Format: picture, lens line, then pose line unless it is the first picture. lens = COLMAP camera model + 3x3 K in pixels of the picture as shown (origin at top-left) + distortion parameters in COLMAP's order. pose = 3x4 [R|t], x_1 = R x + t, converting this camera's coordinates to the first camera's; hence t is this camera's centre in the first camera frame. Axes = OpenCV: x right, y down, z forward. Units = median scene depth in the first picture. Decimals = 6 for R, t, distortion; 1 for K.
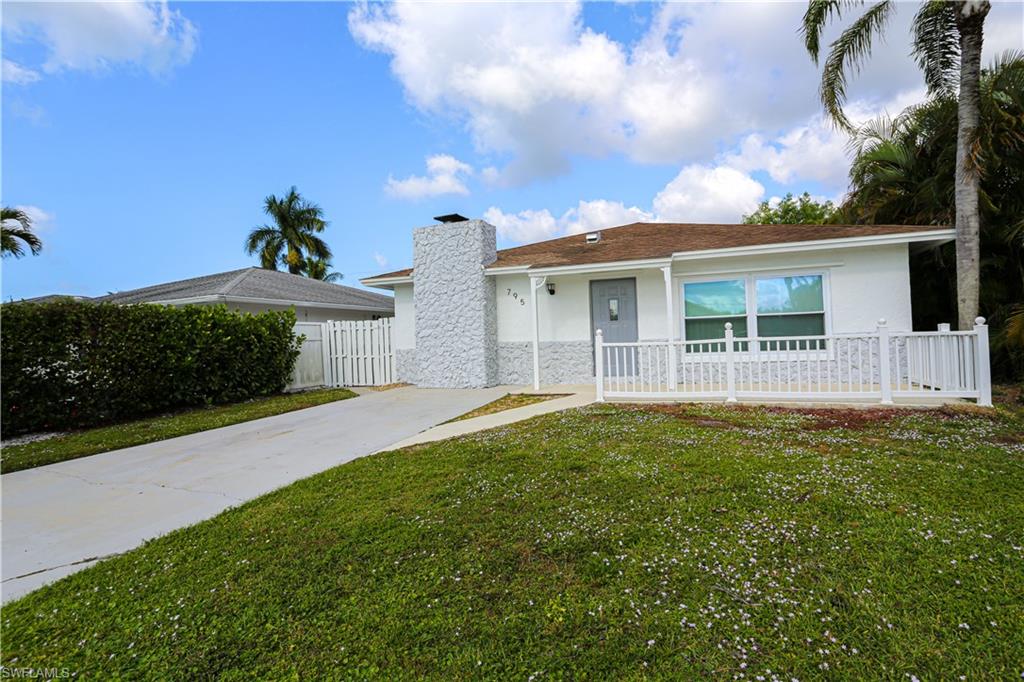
lens RADIAL K [[491.6, 0, 512.9], [0, 491.6, 331.5], [0, 0, 1]] dist [-0.073847, 0.032099]
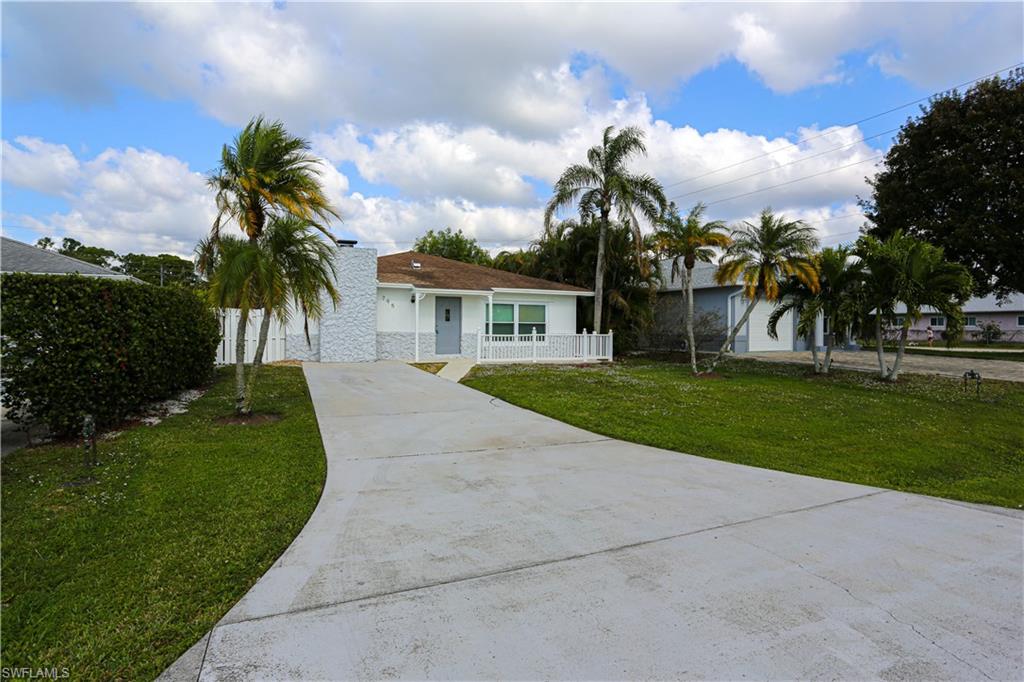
lens RADIAL K [[529.7, 0, 508.1], [0, 529.7, 324.7], [0, 0, 1]] dist [-0.057252, 0.023894]
pose [[0.701604, 0.045114, 0.711137, -0.952100], [-0.045690, 0.998788, -0.018285, 0.013673], [-0.711100, -0.019664, 0.702815, -0.437534]]
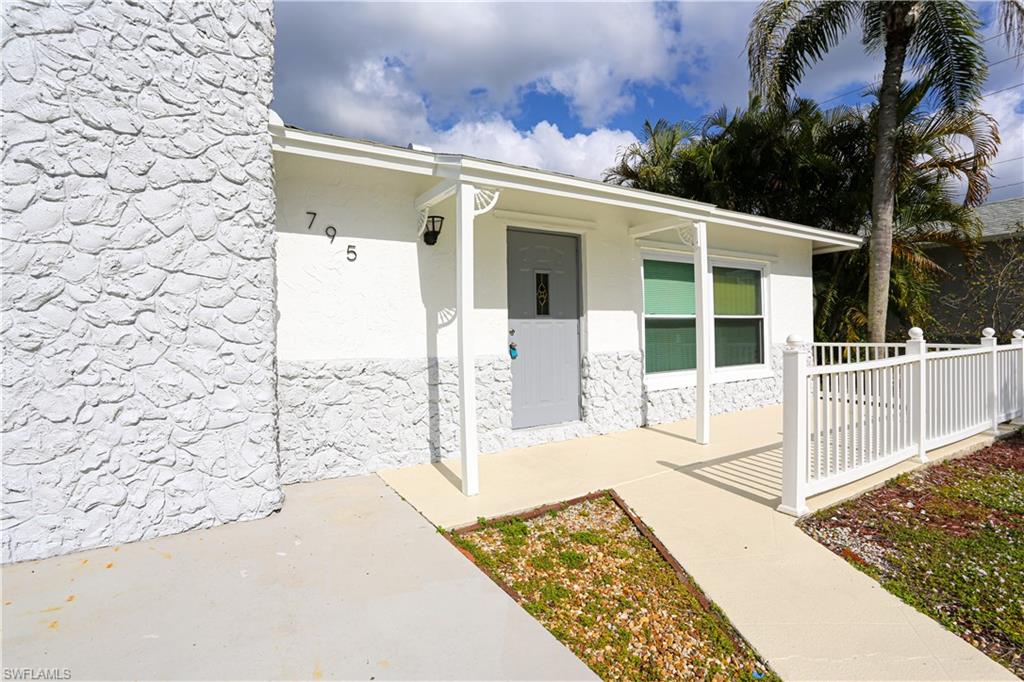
lens RADIAL K [[491.6, 0, 512.9], [0, 491.6, 331.5], [0, 0, 1]] dist [-0.073847, 0.032099]
pose [[0.609641, 0.023519, 0.792328, -0.210665], [-0.019385, 0.999703, -0.014759, 0.002866], [-0.792440, -0.006362, 0.609916, 0.718646]]
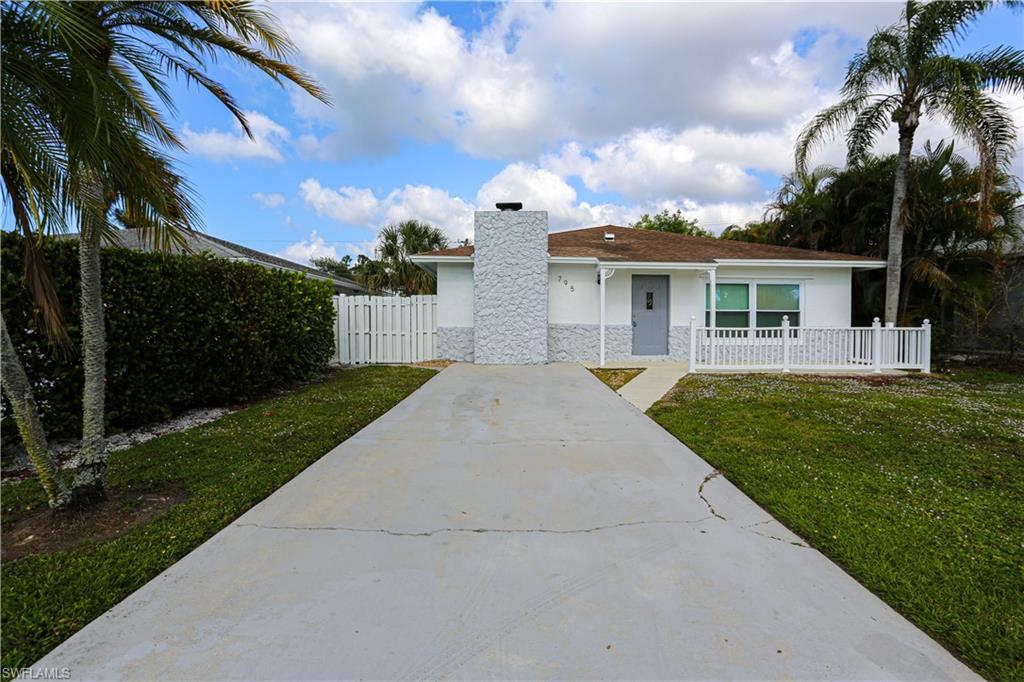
lens RADIAL K [[491.6, 0, 512.9], [0, 491.6, 331.5], [0, 0, 1]] dist [-0.073847, 0.032099]
pose [[0.932685, 0.031579, 0.359306, -0.543051], [-0.042162, 0.998876, 0.021654, 0.020968], [-0.358219, -0.035345, 0.932968, -0.010057]]
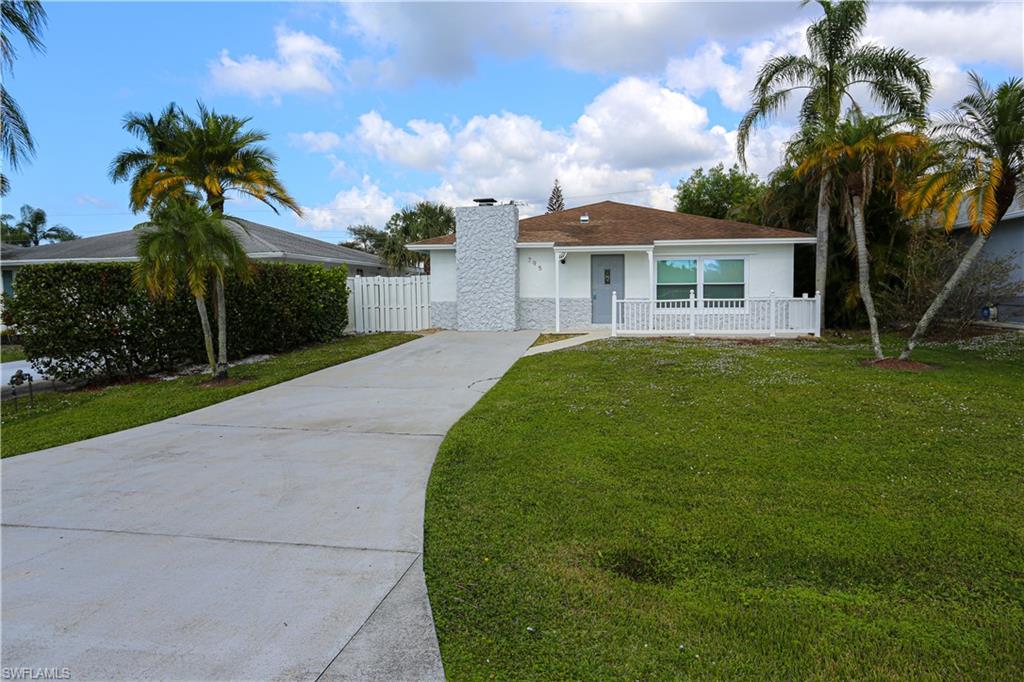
lens RADIAL K [[618.3, 0, 512.0], [0, 618.3, 327.5], [0, 0, 1]] dist [-0.042895, 0.001916]
pose [[0.976967, 0.010121, 0.213150, -0.440640], [-0.025598, 0.997220, 0.069978, -0.014784], [-0.211850, -0.073822, 0.974510, -0.685876]]
